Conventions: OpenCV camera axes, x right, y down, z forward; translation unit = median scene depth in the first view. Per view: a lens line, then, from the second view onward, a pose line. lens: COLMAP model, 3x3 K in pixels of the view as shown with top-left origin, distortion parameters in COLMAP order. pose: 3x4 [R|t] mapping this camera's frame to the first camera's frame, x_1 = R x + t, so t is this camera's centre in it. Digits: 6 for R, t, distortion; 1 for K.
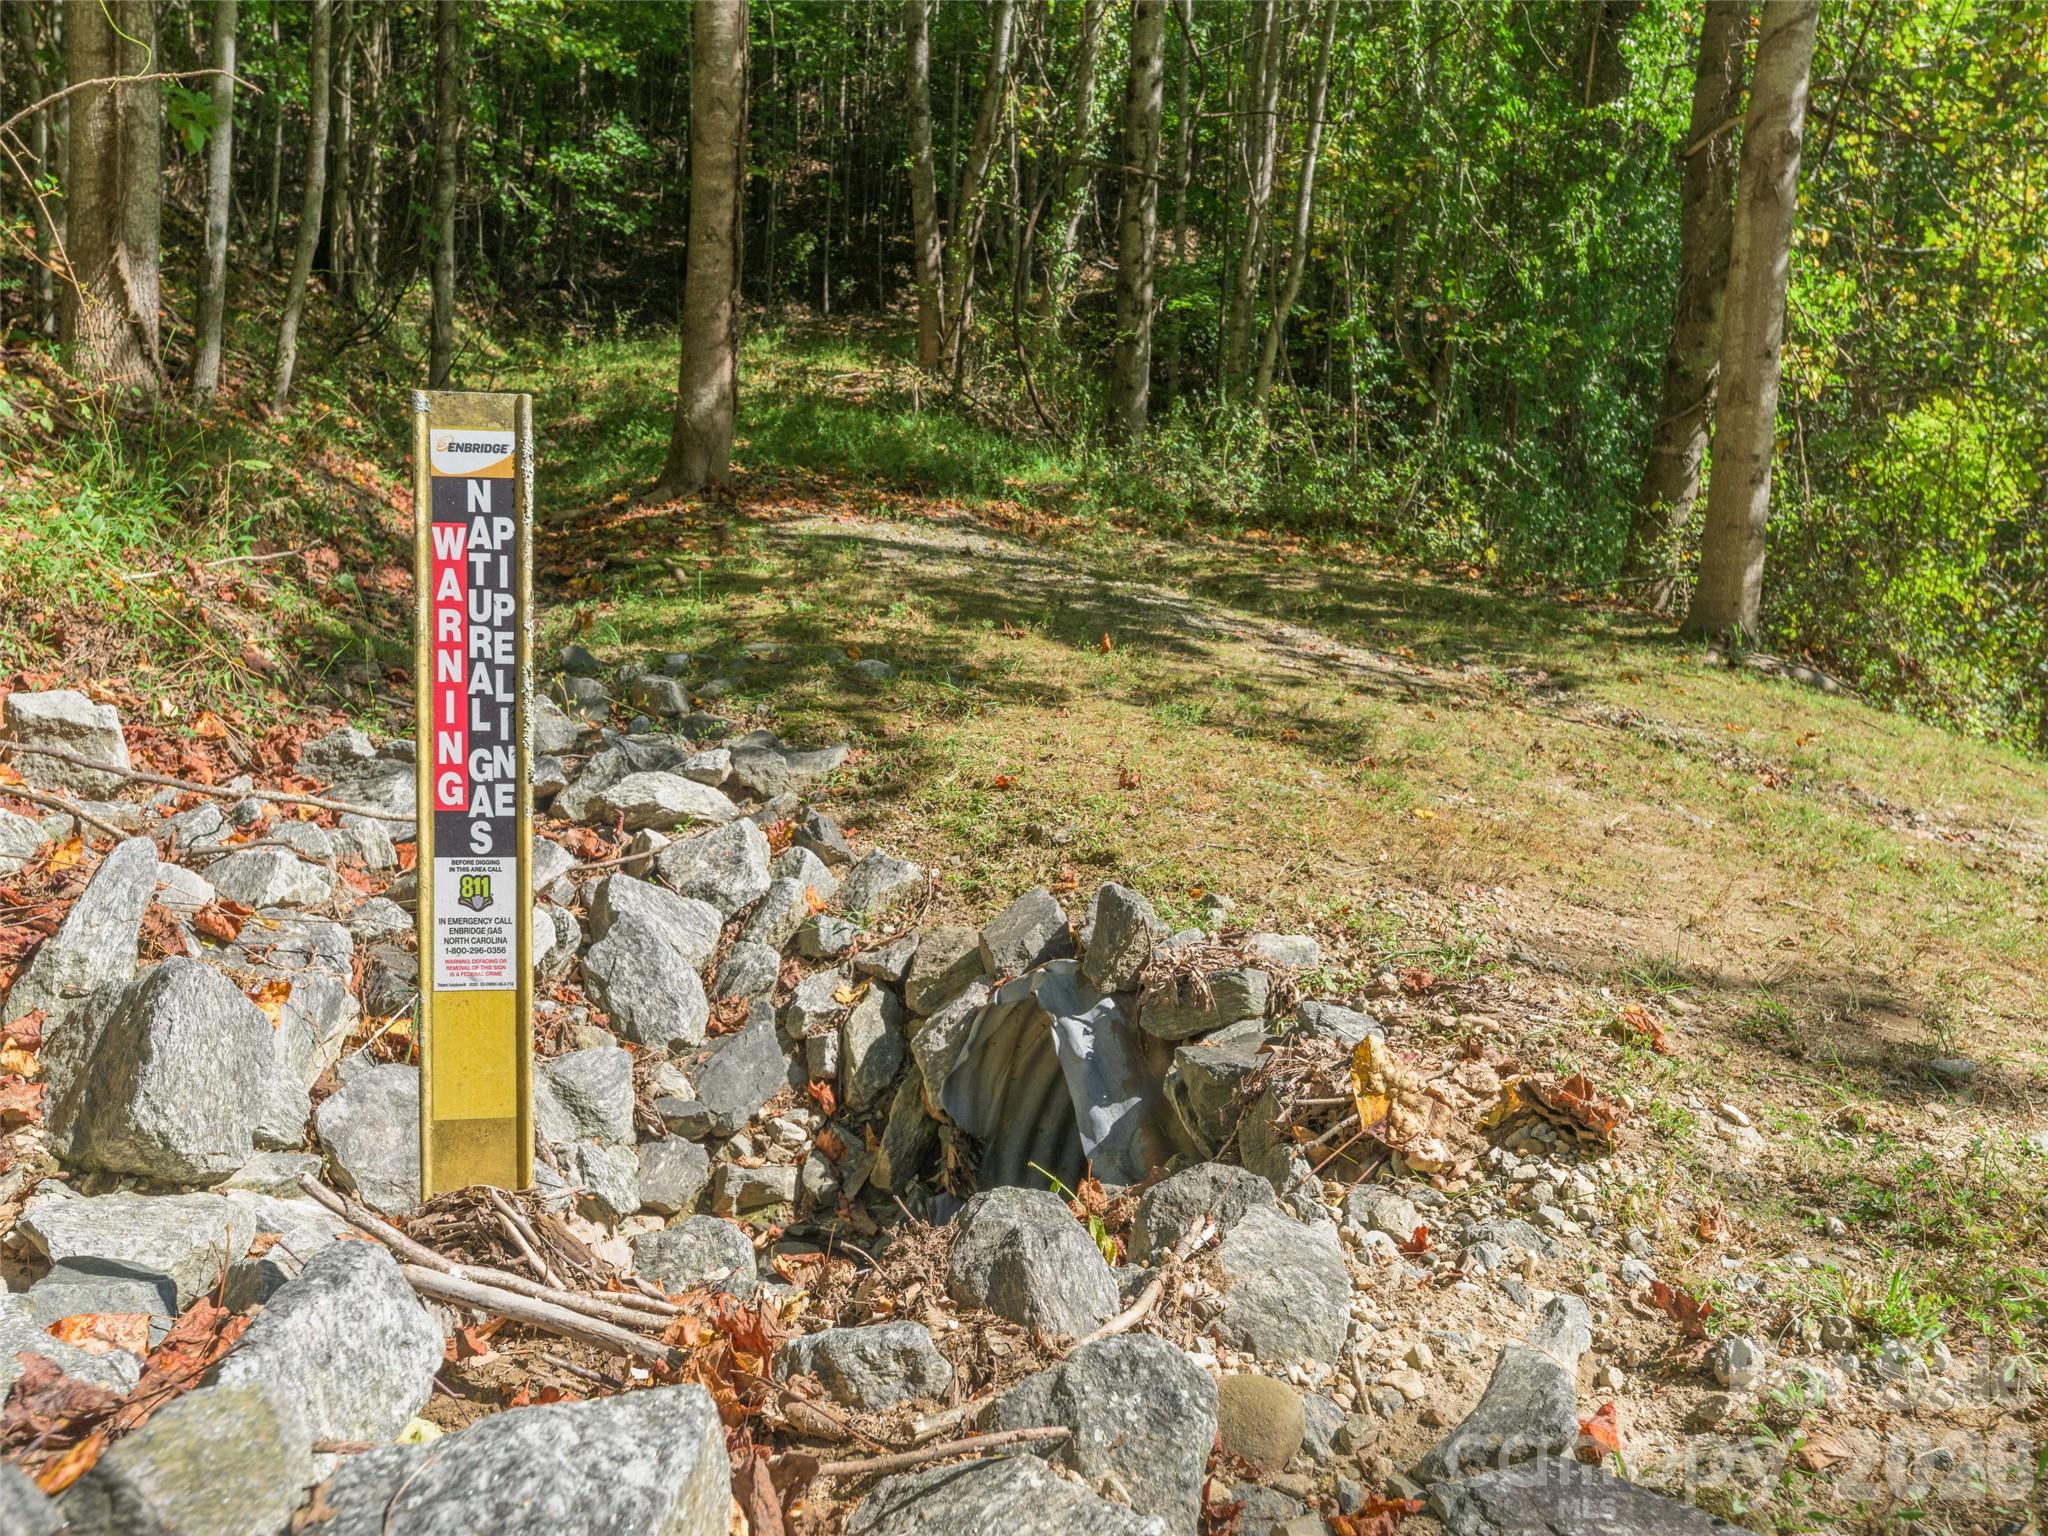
lens RADIAL K [[1349.4, 0, 1021.7], [0, 1349.4, 761.1], [0, 0, 1]] dist [-0.004968, 0.002001]
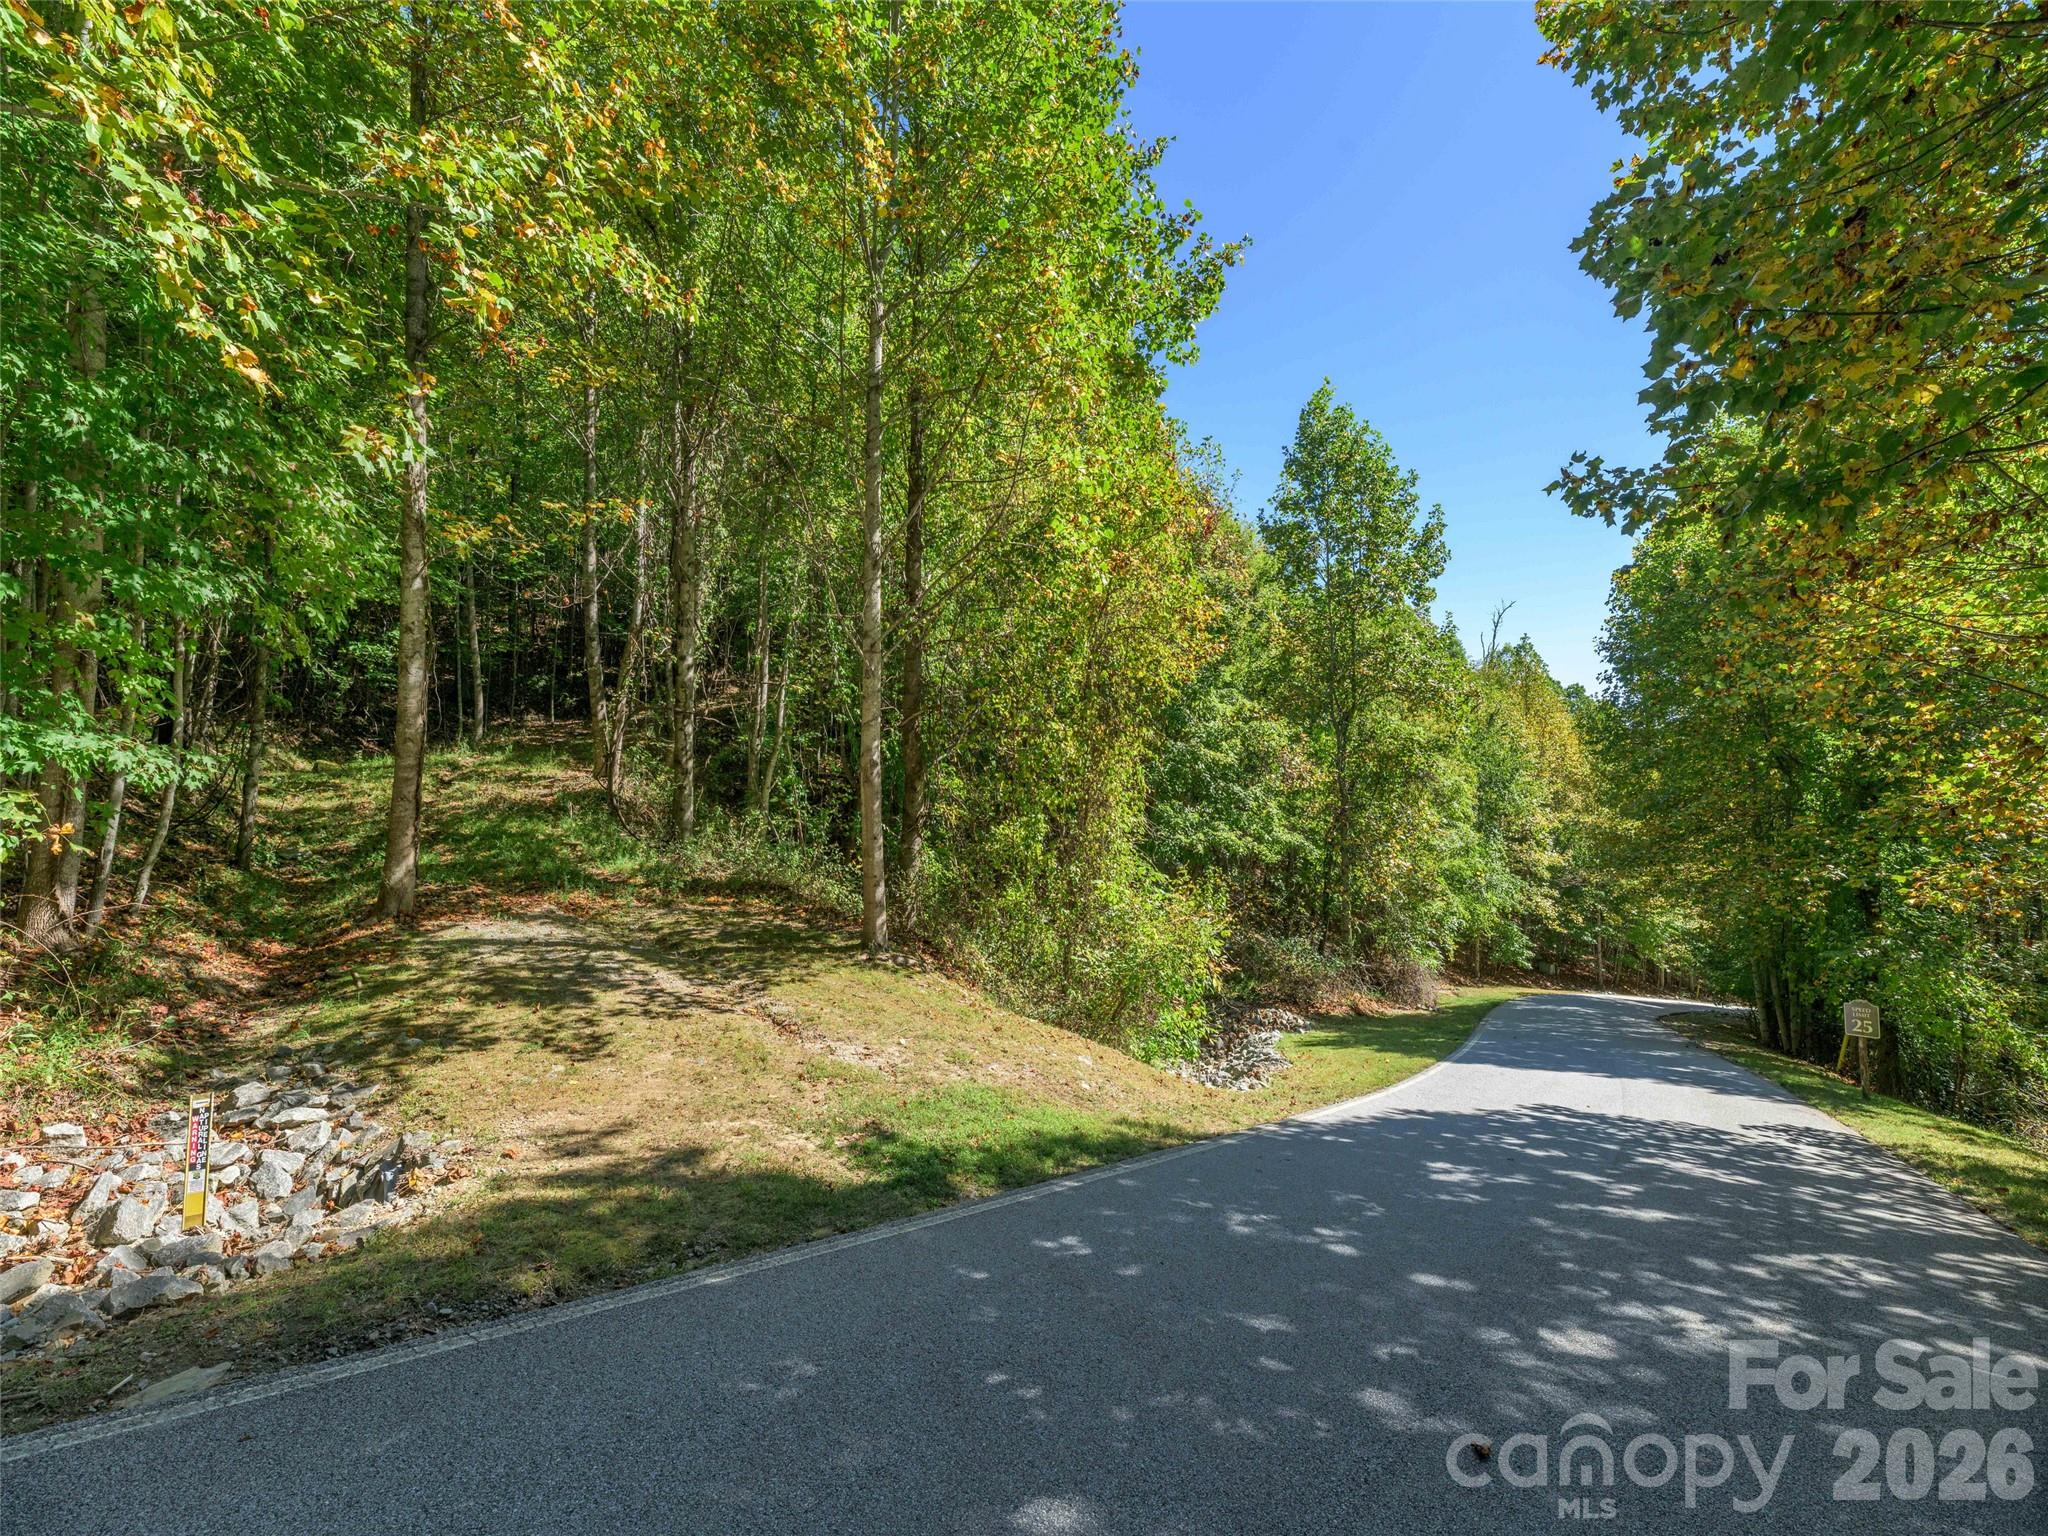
lens RADIAL K [[825.3, 0, 1030.2], [0, 825.3, 786.6], [0, 0, 1]] dist [0.001403, 0.000041]
pose [[0.939958, -0.033056, 0.339684, 0.748577], [0.096475, 0.980440, -0.171551, -0.242446], [-0.327370, 0.194022, 0.924762, -1.569083]]
